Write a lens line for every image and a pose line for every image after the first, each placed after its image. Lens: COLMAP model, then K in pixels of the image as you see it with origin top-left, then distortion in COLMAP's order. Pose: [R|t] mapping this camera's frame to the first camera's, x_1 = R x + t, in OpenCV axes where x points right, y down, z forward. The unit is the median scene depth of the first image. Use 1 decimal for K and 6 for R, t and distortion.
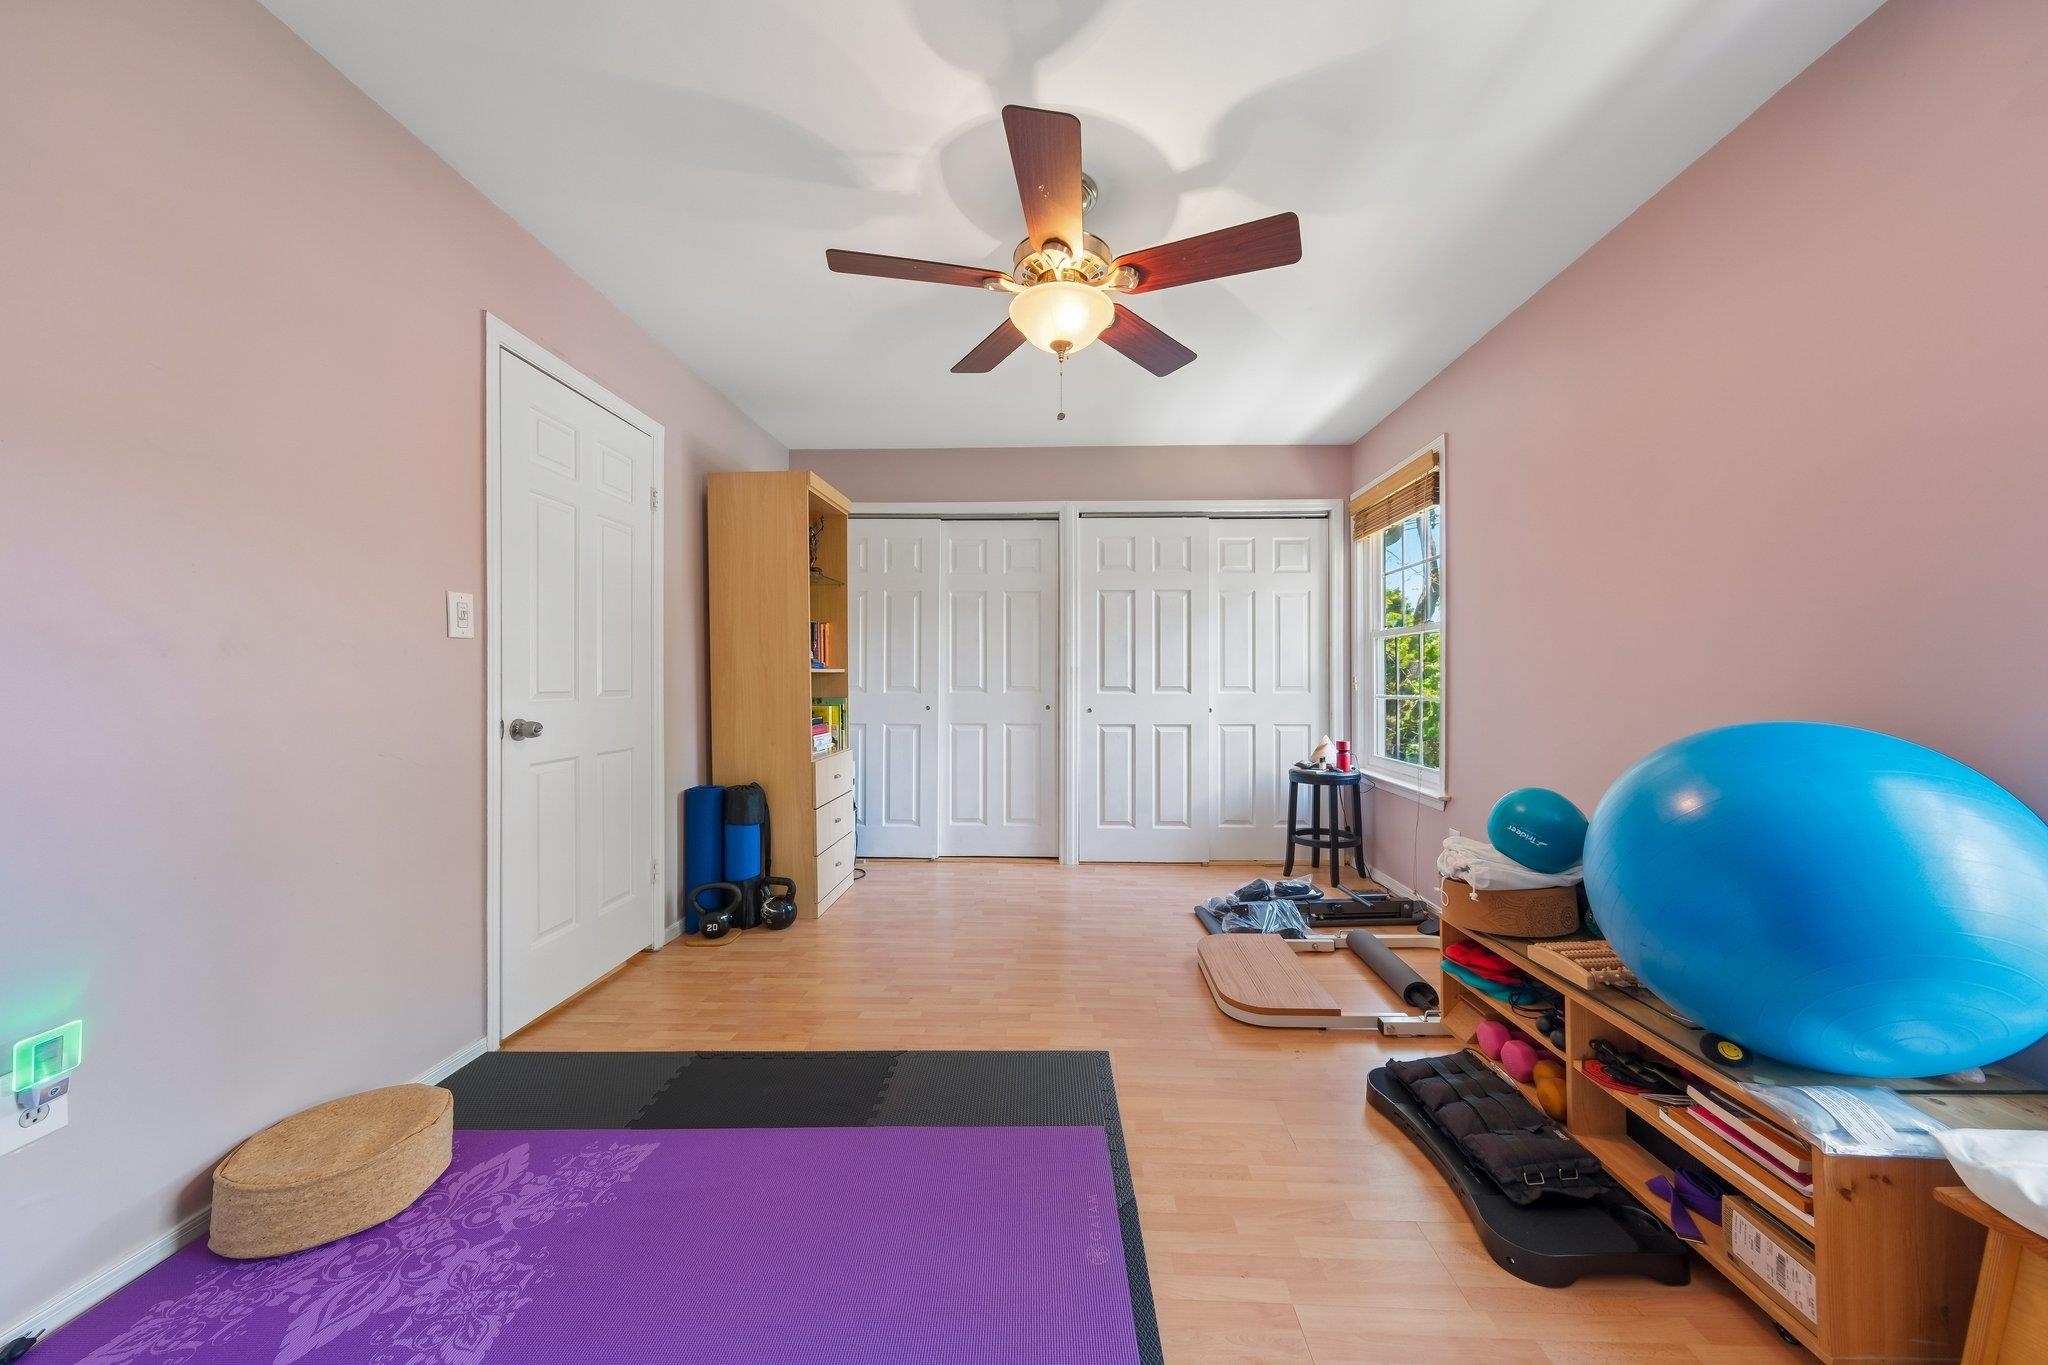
lens RADIAL K [[696.5, 0, 1019.4], [0, 696.5, 681.9], [0, 0, 1]] dist [-0.001374, 0.003964]
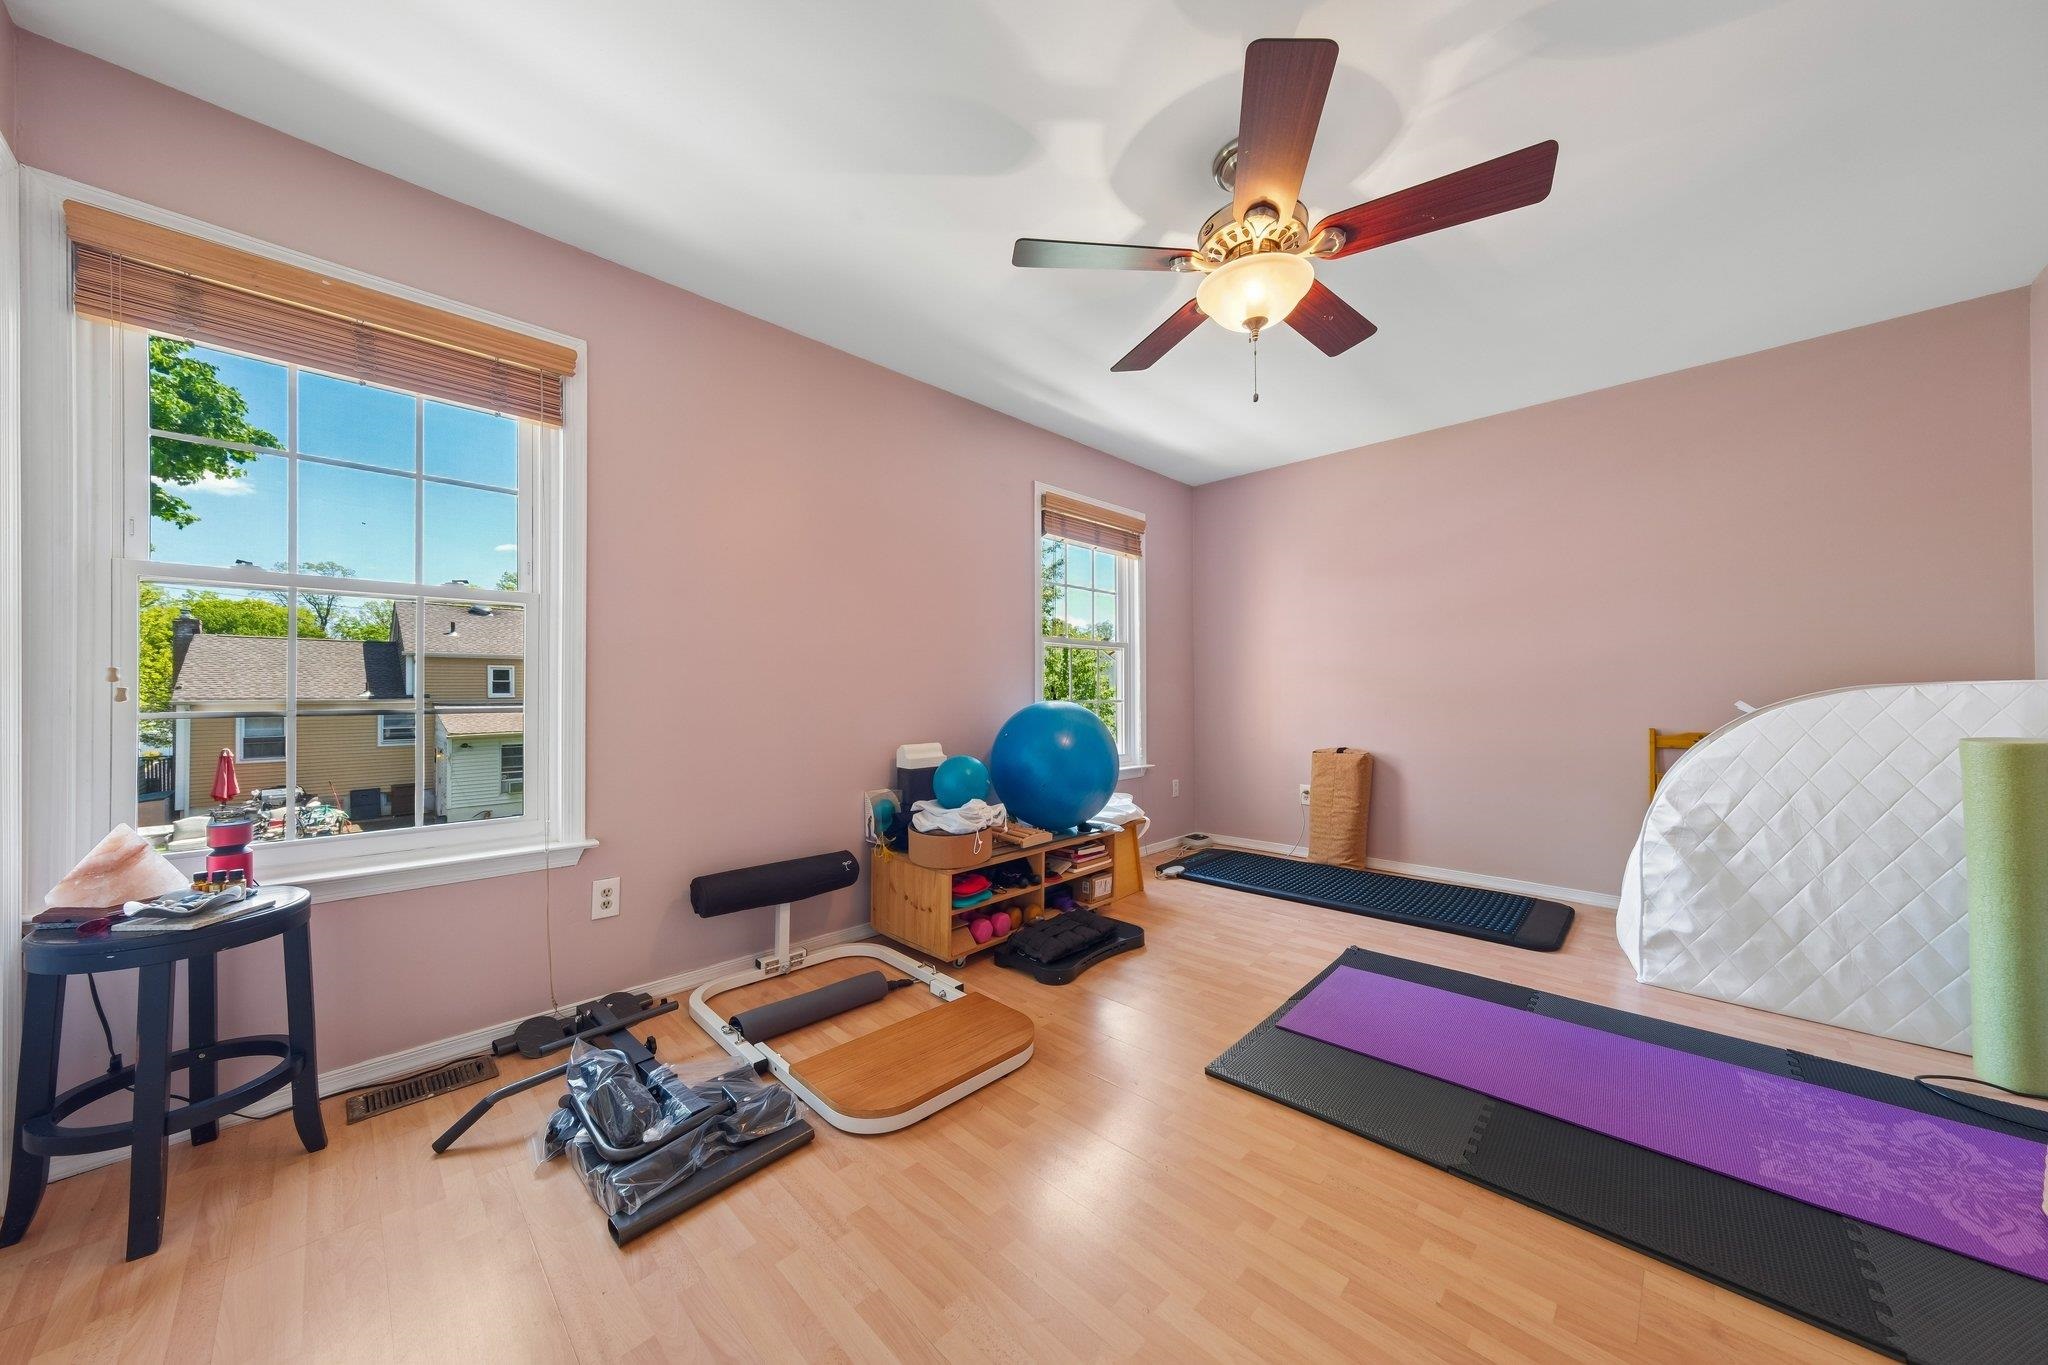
lens RADIAL K [[691.1, 0, 1015.7], [0, 691.1, 684.3], [0, 0, 1]] dist [-0.008614, 0.004987]
pose [[-0.751067, 0.006513, 0.660194, -0.308699], [-0.001606, 0.999930, -0.011691, 0.016170], [-0.660224, -0.009841, -0.751004, 1.904659]]
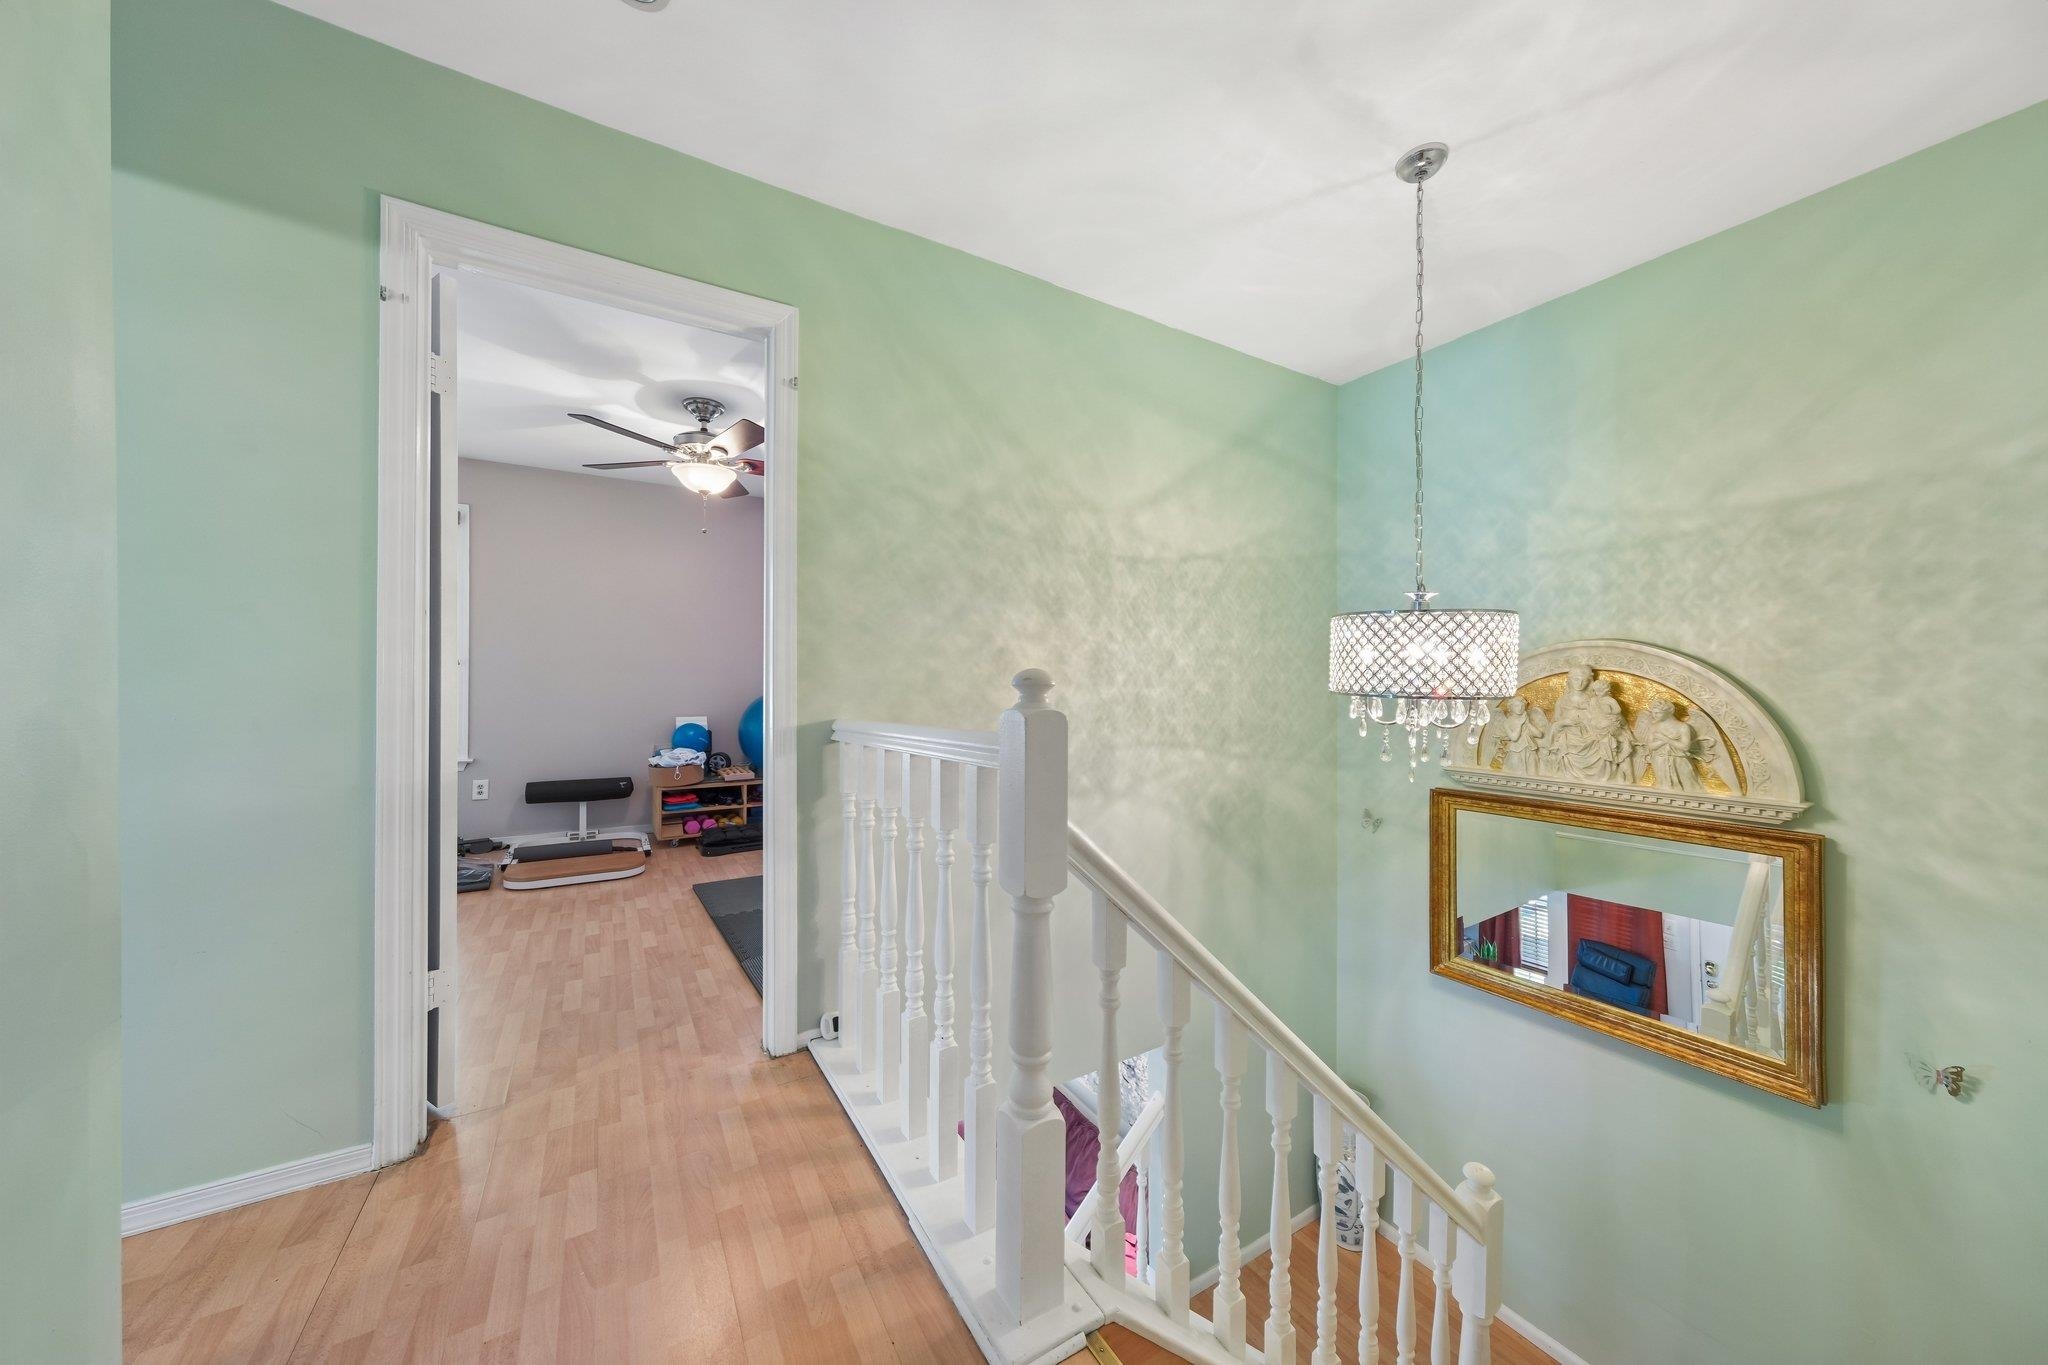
lens RADIAL K [[700.6, 0, 1020.1], [0, 700.6, 679.4], [0, 0, 1]] dist [-0.007909, 0.006186]
pose [[-0.556699, 0.006060, 0.830692, -1.875003], [-0.002576, 0.999956, -0.009021, 0.013553], [-0.830710, -0.007161, -0.556659, 1.320277]]
